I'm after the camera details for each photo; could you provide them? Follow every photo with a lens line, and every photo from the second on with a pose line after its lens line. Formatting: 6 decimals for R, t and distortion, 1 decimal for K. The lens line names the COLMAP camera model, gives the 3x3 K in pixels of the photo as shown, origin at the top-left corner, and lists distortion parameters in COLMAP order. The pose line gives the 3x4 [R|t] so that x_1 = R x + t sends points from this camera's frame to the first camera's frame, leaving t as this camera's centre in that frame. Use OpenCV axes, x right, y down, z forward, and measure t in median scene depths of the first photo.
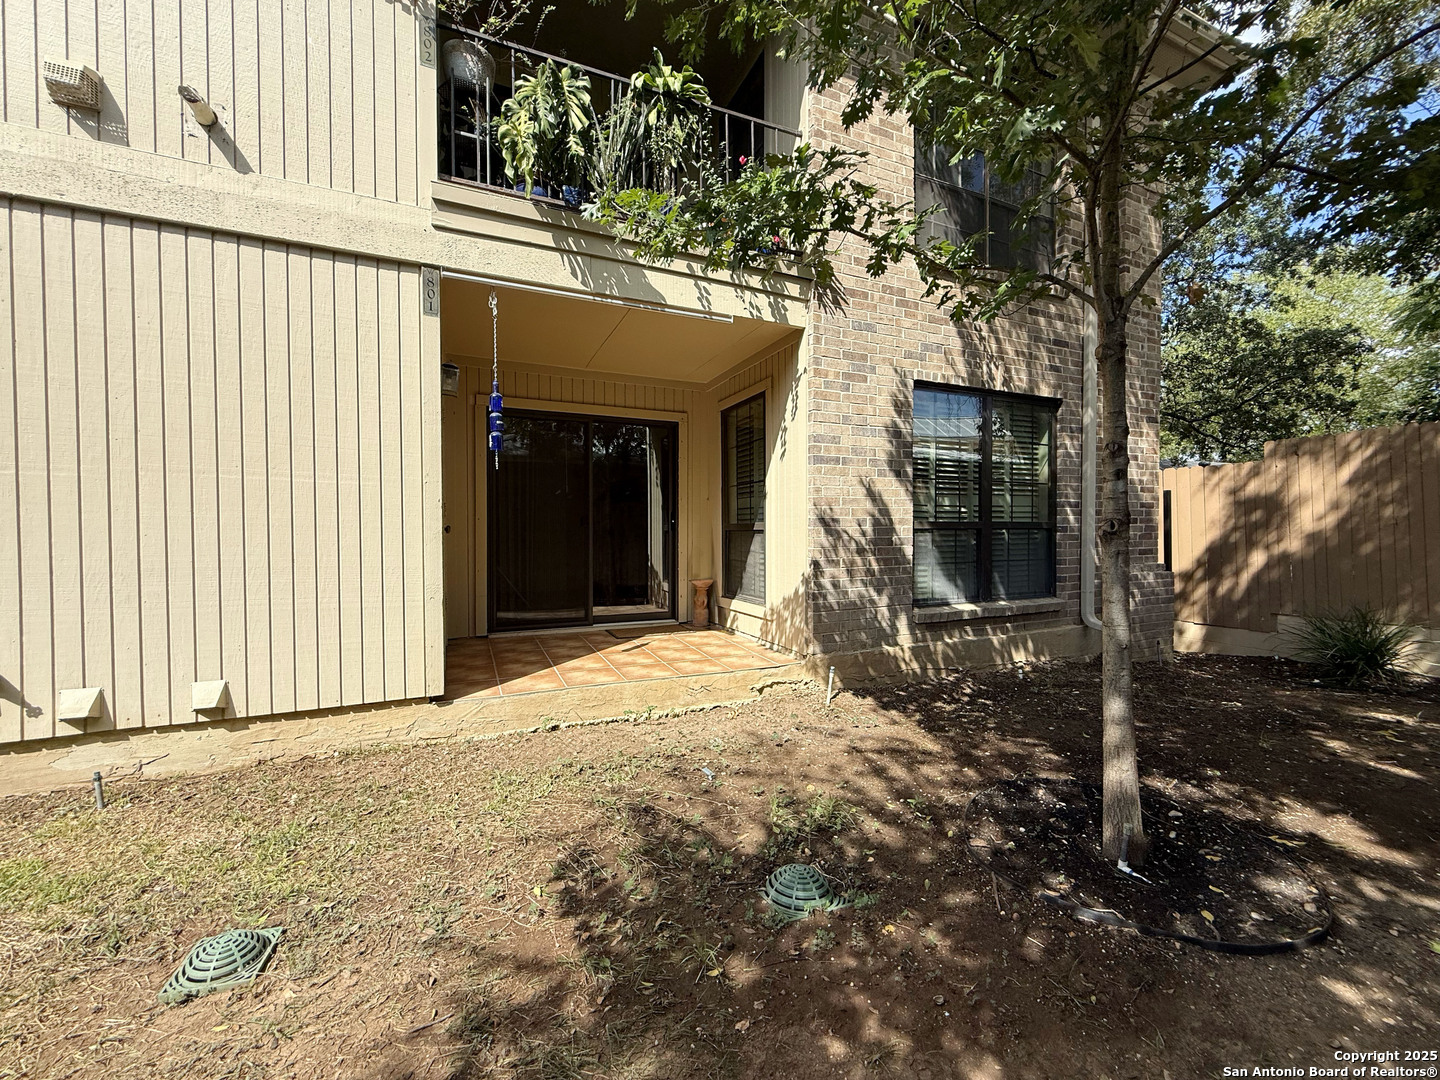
lens RADIAL K [[584.6, 0, 875.2], [0, 584.6, 549.9], [0, 0, 1]] dist [0.000344, -0.000357]
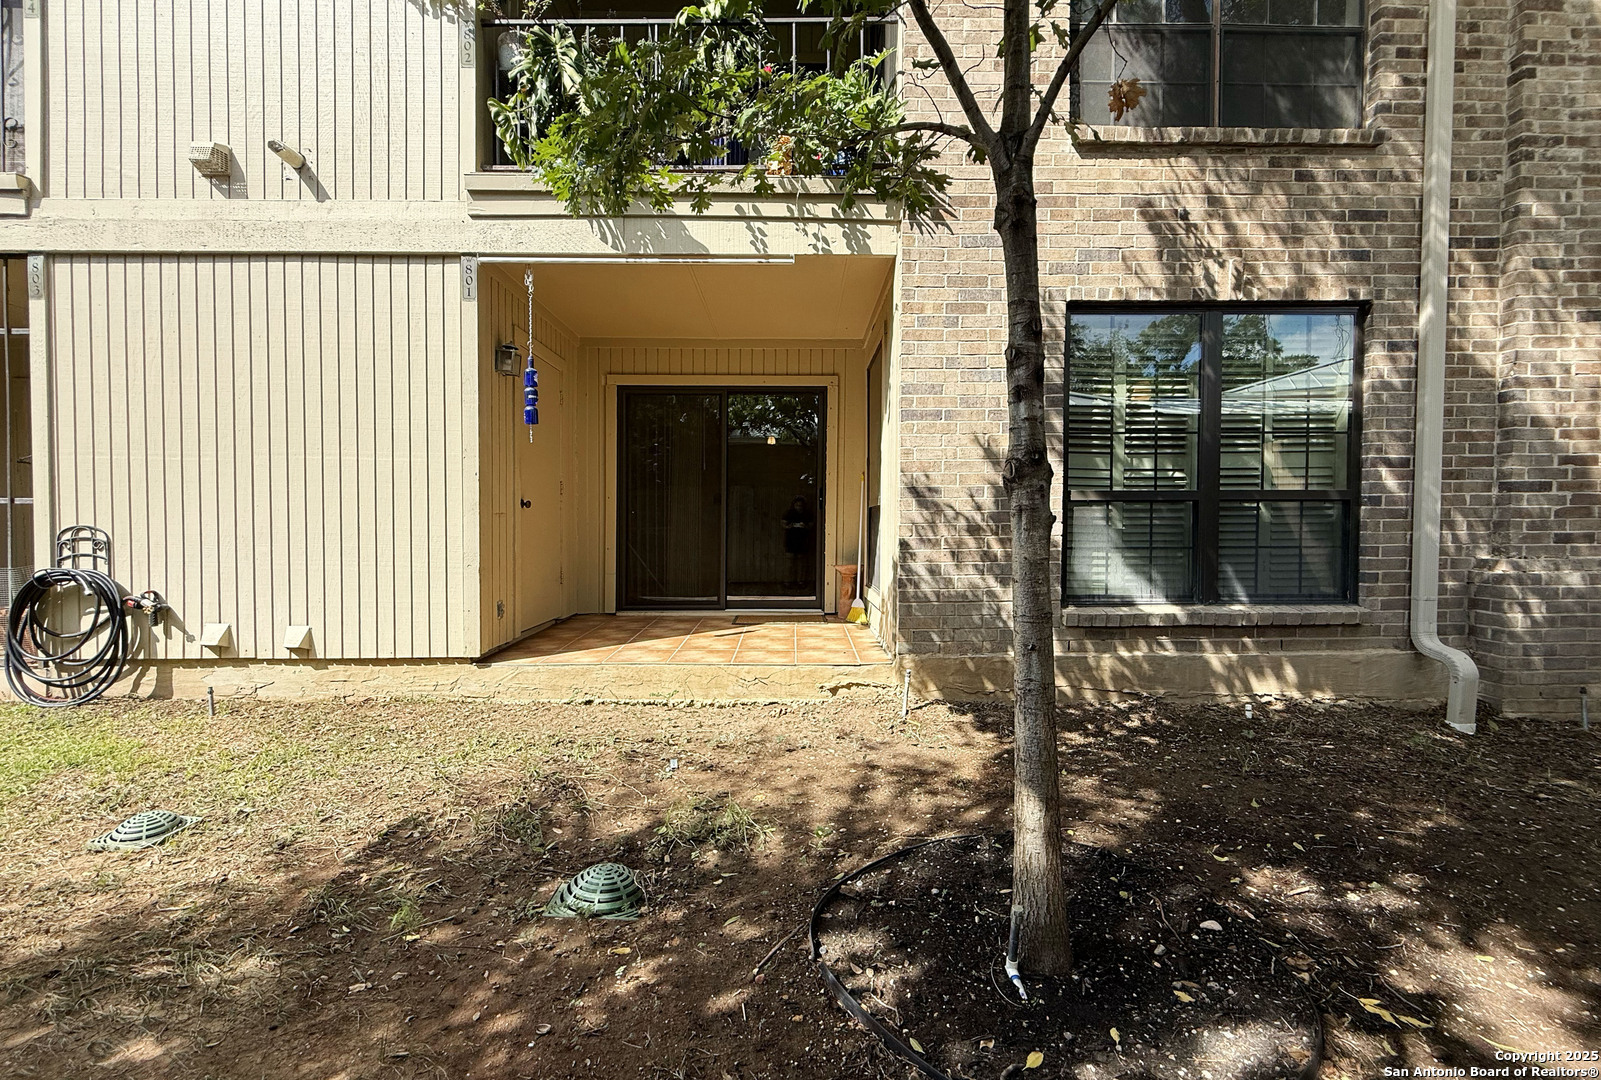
lens RADIAL K [[708.9, 0, 800.5], [0, 708.9, 540.0], [0, 0, 1]] dist [0.001775, -0.001020]
pose [[0.907883, 0.005172, -0.419192, 0.187170], [-0.003437, 0.999982, 0.004894, 0.015362], [0.419210, -0.003003, 0.907885, 0.042930]]
